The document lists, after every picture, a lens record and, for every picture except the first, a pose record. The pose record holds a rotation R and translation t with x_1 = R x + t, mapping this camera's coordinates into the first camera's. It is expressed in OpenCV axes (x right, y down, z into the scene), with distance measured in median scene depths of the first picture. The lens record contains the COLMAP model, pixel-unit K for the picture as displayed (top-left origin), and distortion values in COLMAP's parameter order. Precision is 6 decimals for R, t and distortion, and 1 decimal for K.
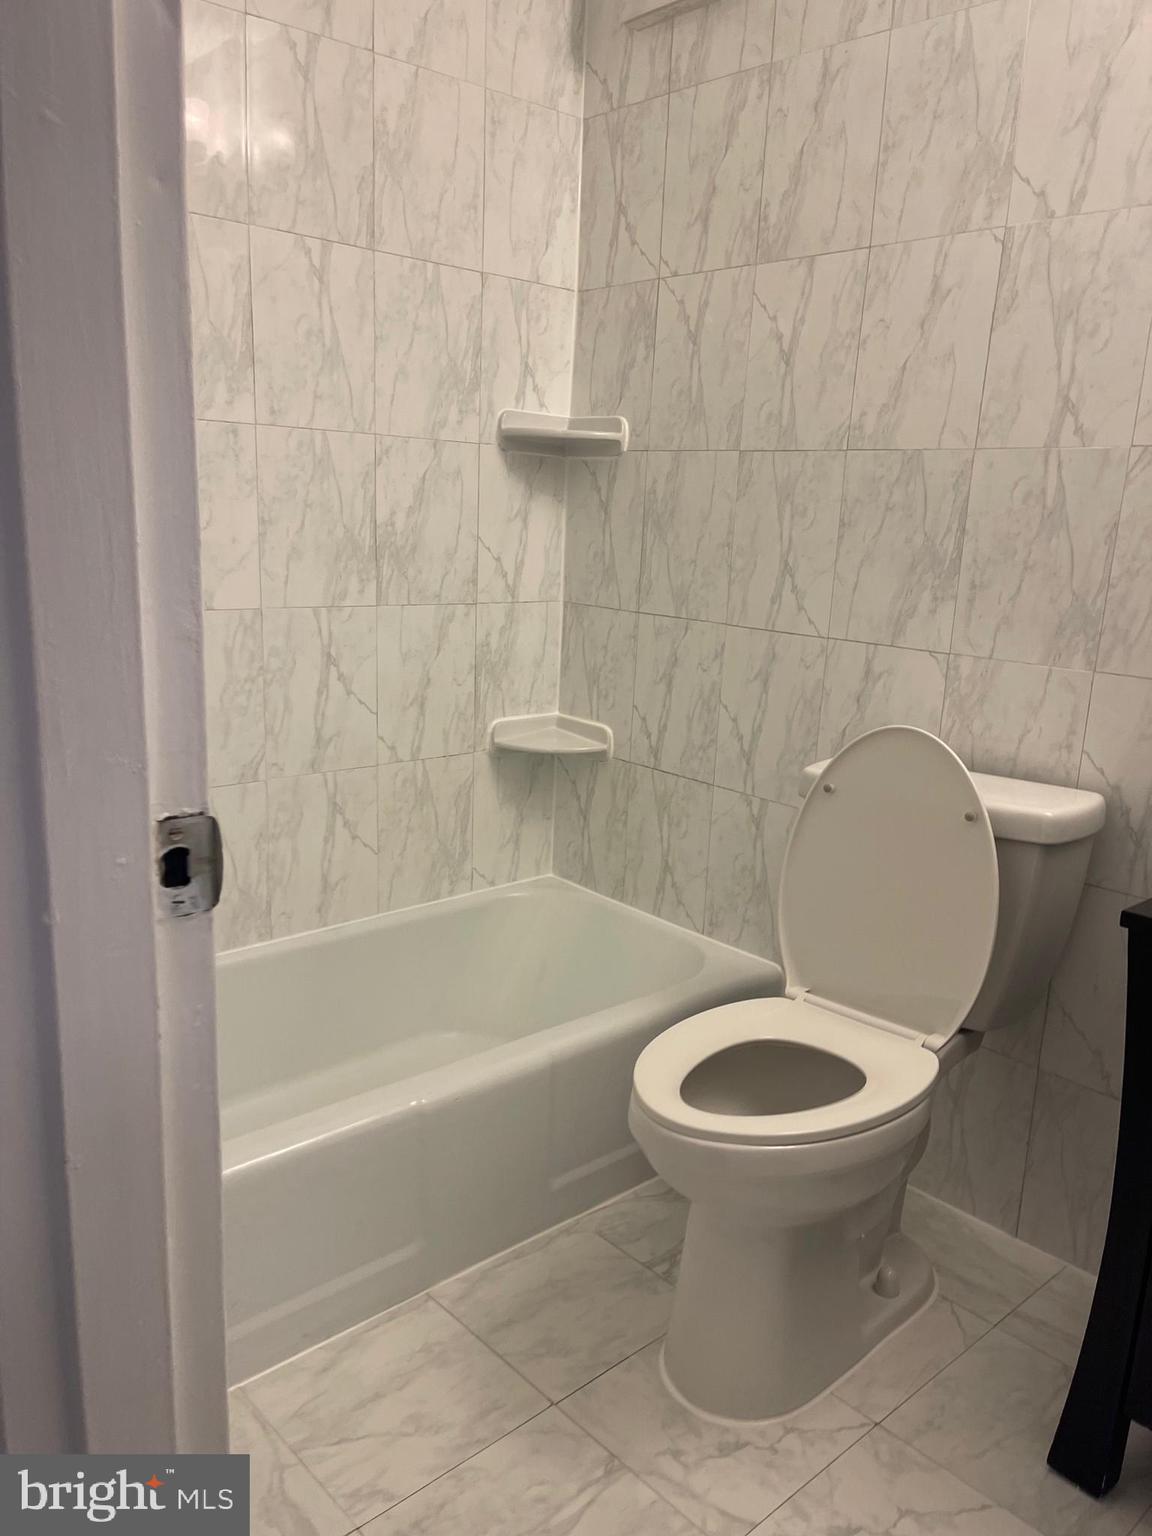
lens RADIAL K [[1158.1, 0, 585.5], [0, 1158.1, 784.3], [0, 0, 1]] dist [0.070613, -0.081291]
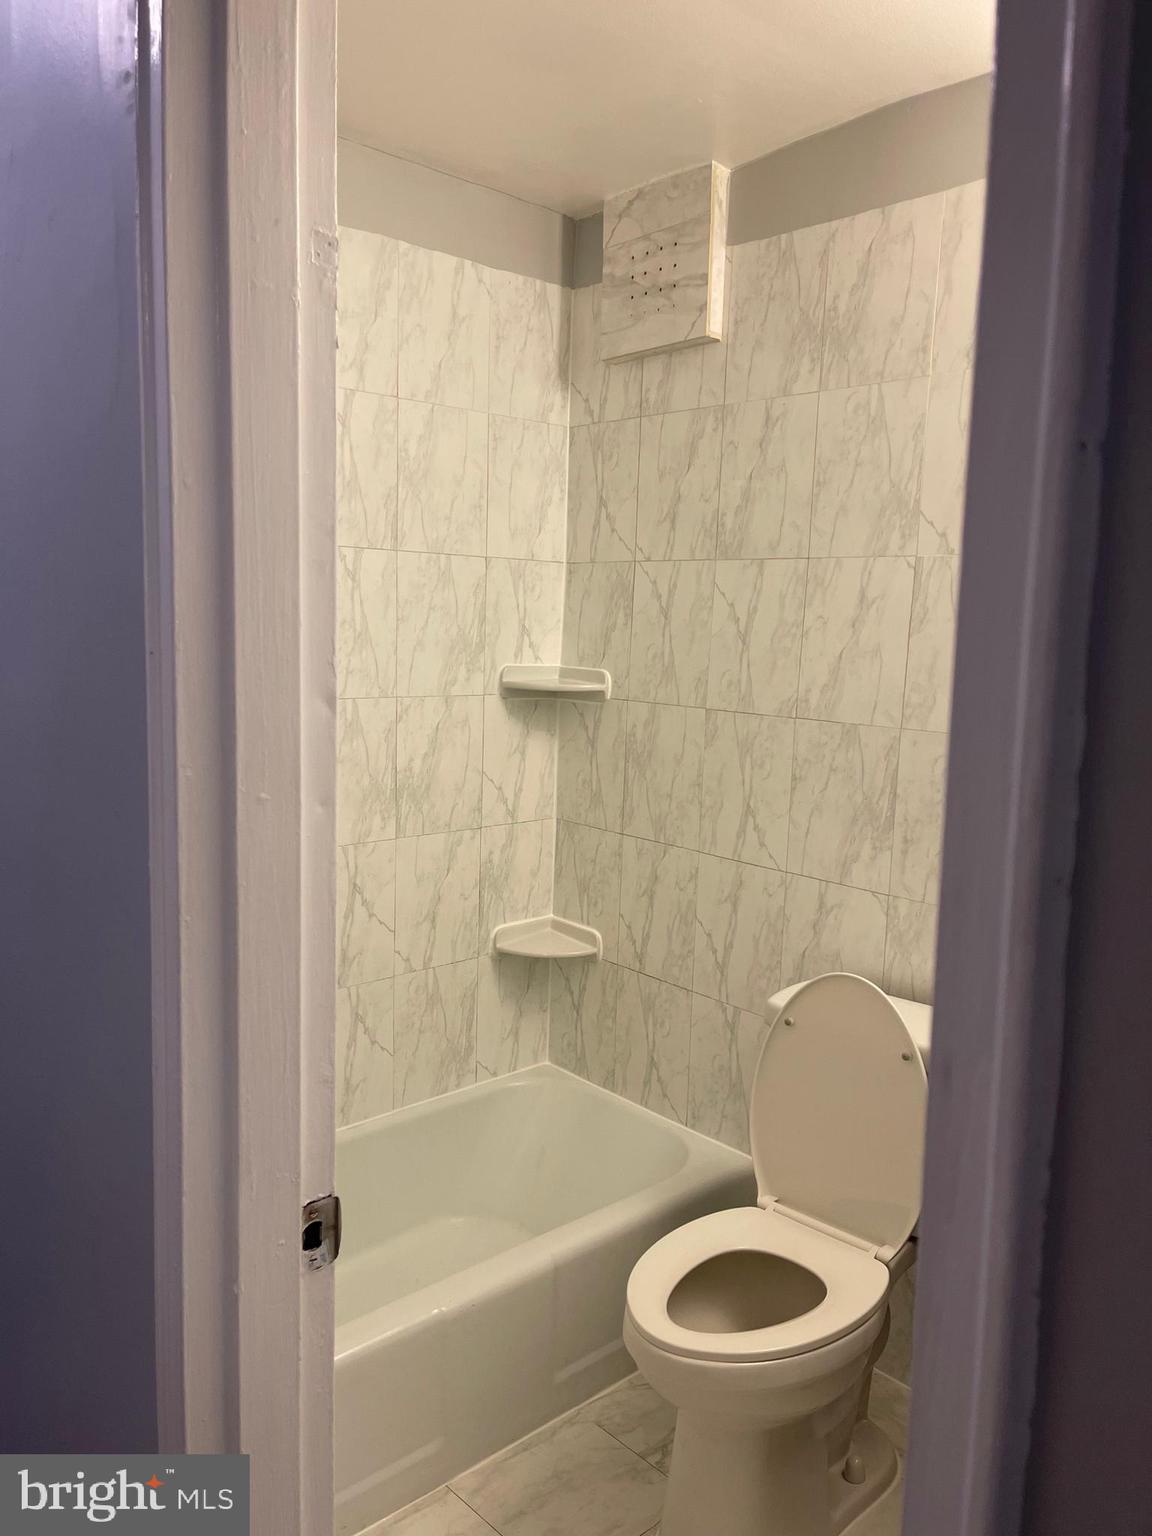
lens RADIAL K [[1158.1, 0, 567.2], [0, 1158.1, 766.2], [0, 0, 1]] dist [0.070613, -0.081291]
pose [[0.999920, -0.012596, -0.001348, -0.007656], [0.012393, 0.994719, -0.101885, -0.114509], [0.002625, 0.101861, 0.994795, -0.163479]]
